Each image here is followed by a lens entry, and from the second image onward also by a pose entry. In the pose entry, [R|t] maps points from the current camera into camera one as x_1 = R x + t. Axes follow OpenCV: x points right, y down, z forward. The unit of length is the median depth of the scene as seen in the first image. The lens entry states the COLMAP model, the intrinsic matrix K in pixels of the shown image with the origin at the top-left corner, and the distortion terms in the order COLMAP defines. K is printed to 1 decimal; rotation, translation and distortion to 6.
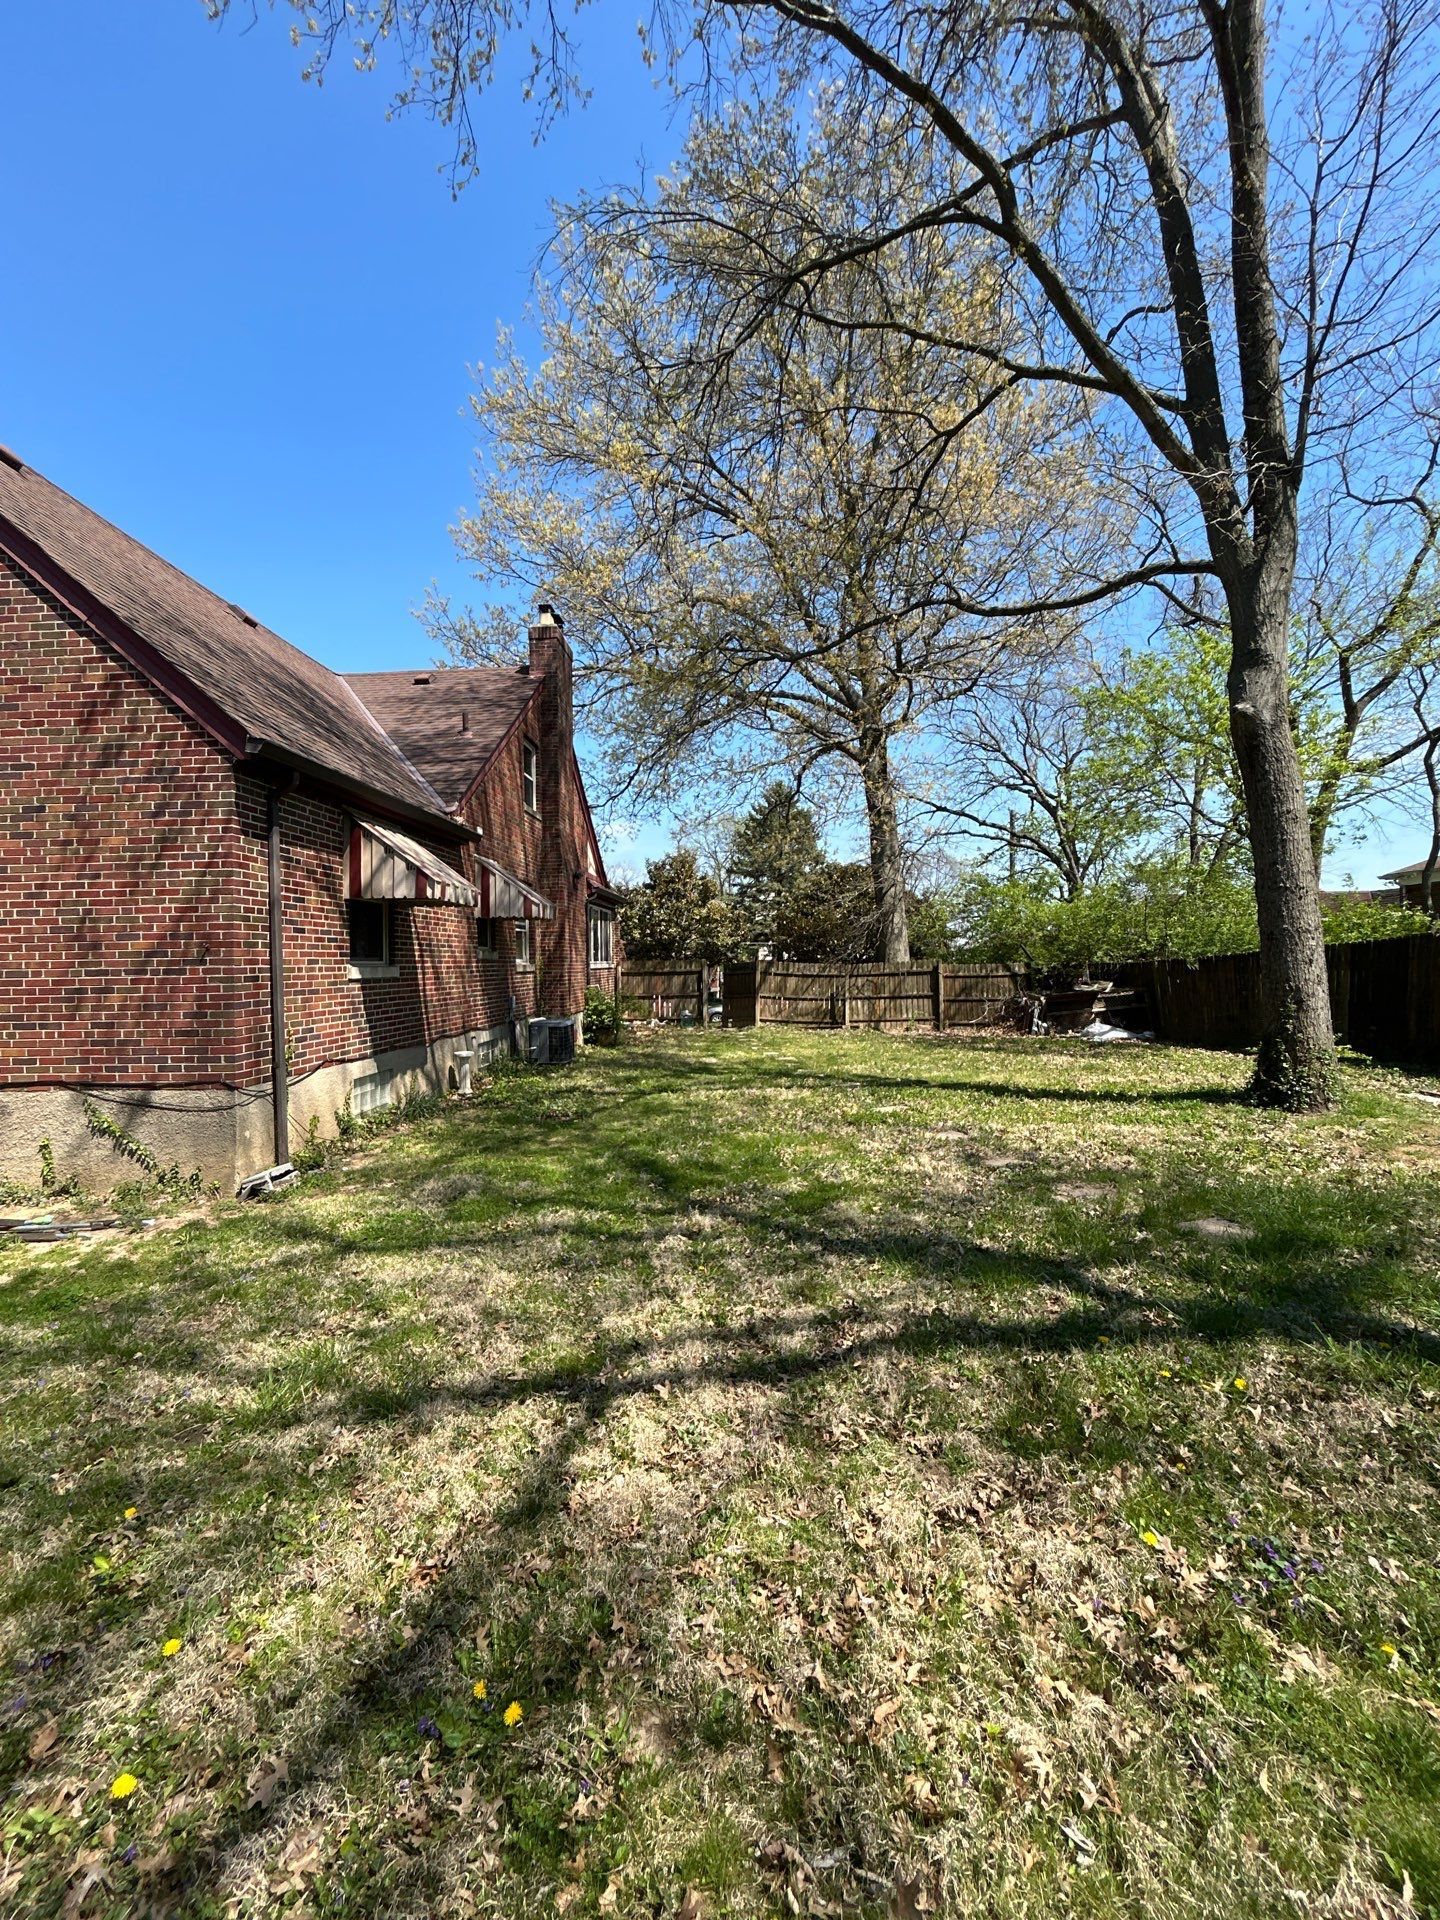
lens RADIAL K [[782.9, 0, 716.3], [0, 782.9, 960.2], [0, 0, 1]] dist [-0.001921, 0.002079]
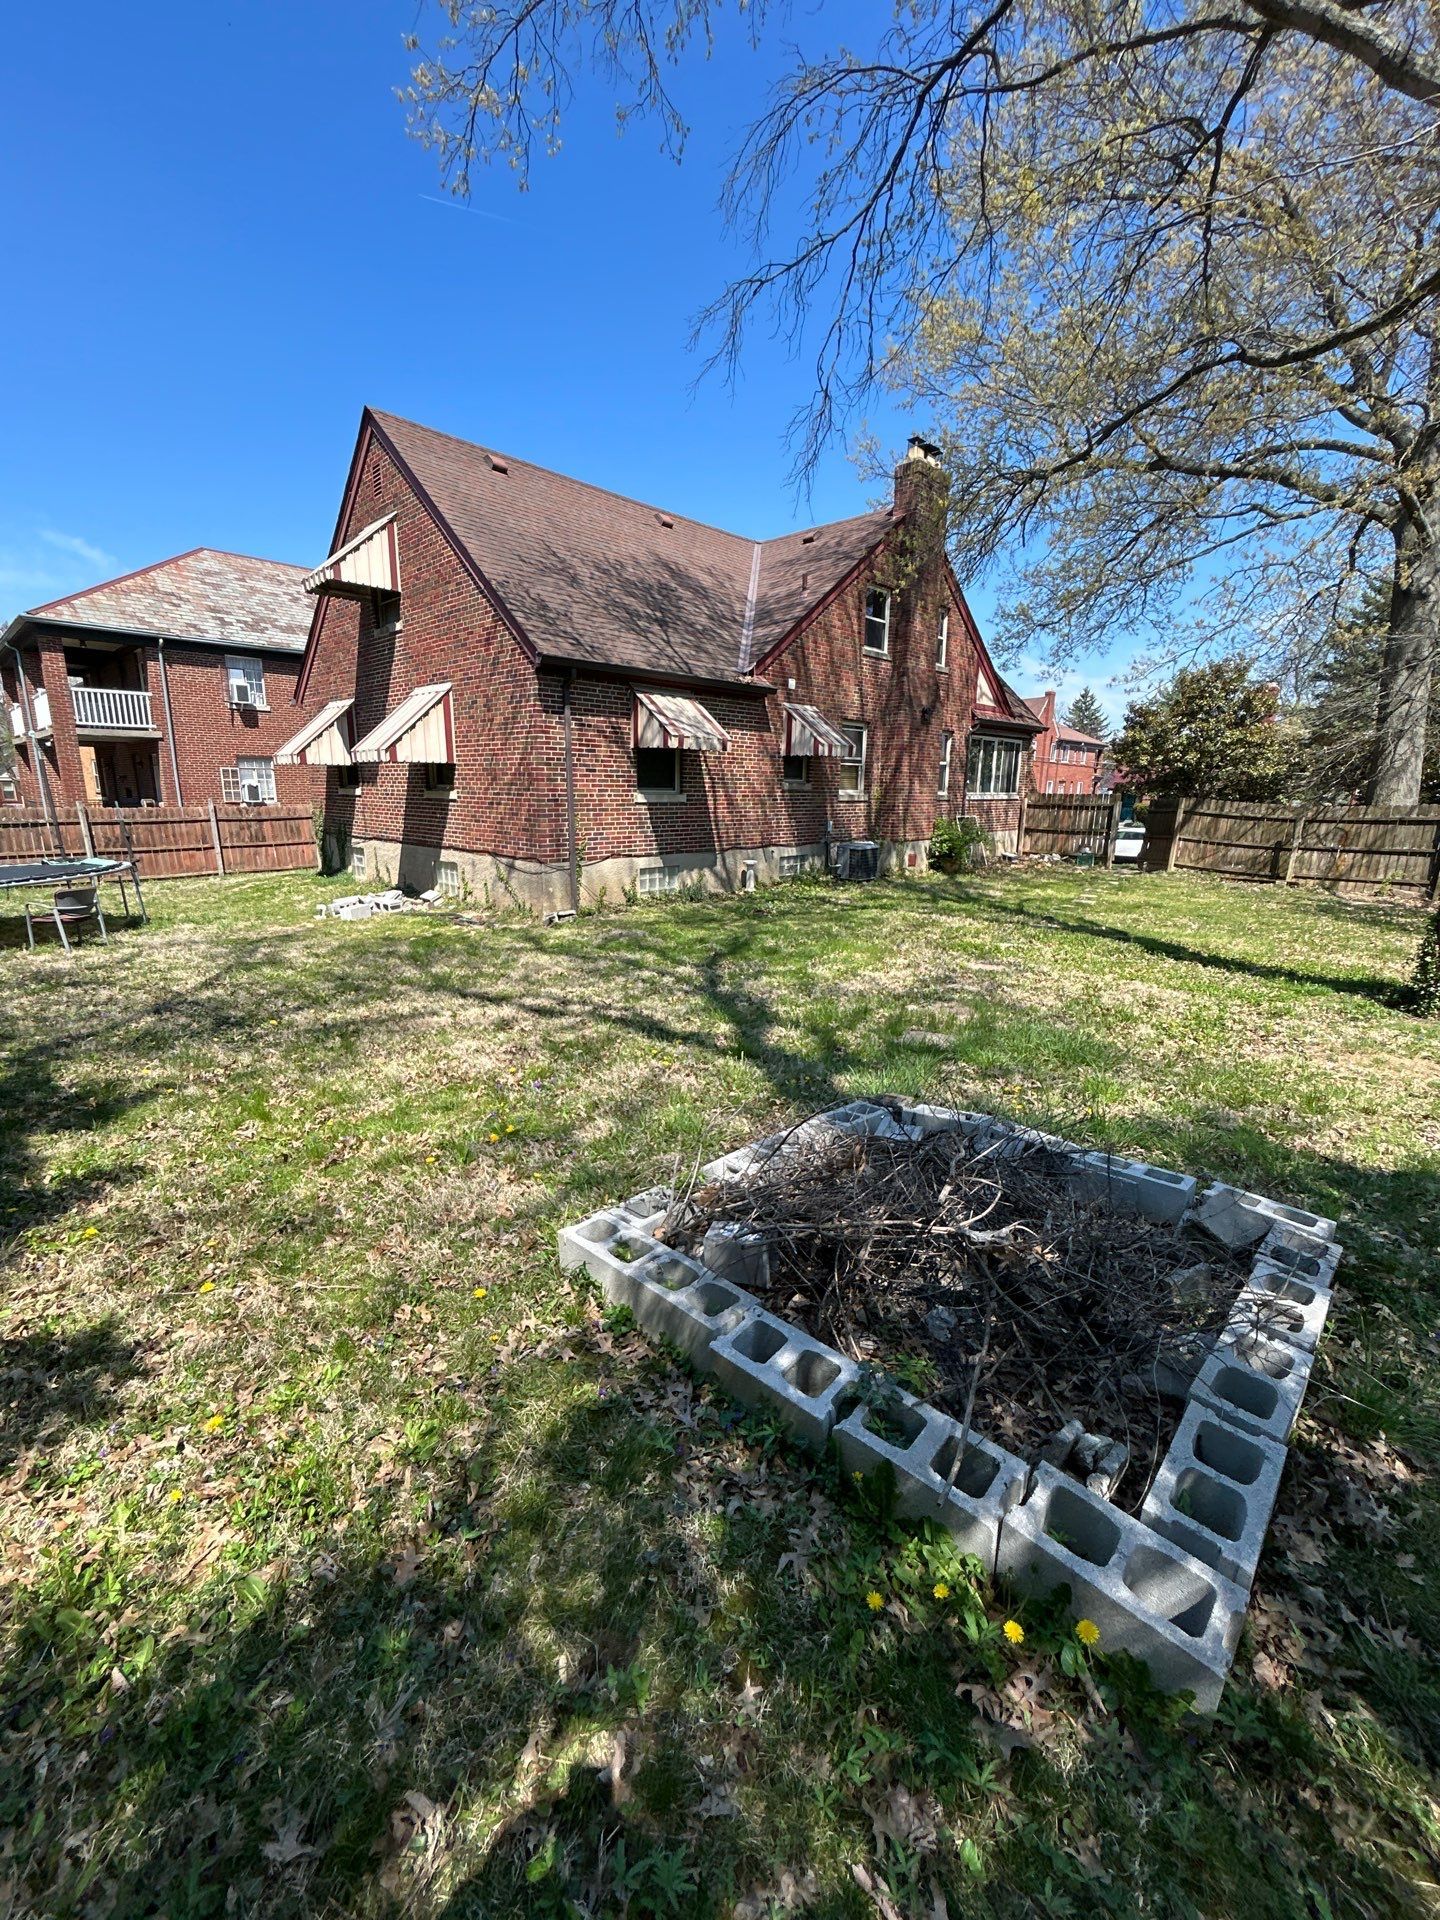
lens RADIAL K [[782.9, 0, 717.3], [0, 782.9, 958.5], [0, 0, 1]] dist [-0.001921, 0.002079]
pose [[0.753620, 0.167623, -0.635578, 0.697113], [-0.023834, 0.973270, 0.228423, -0.032583], [0.656878, -0.156996, 0.737471, -0.067634]]
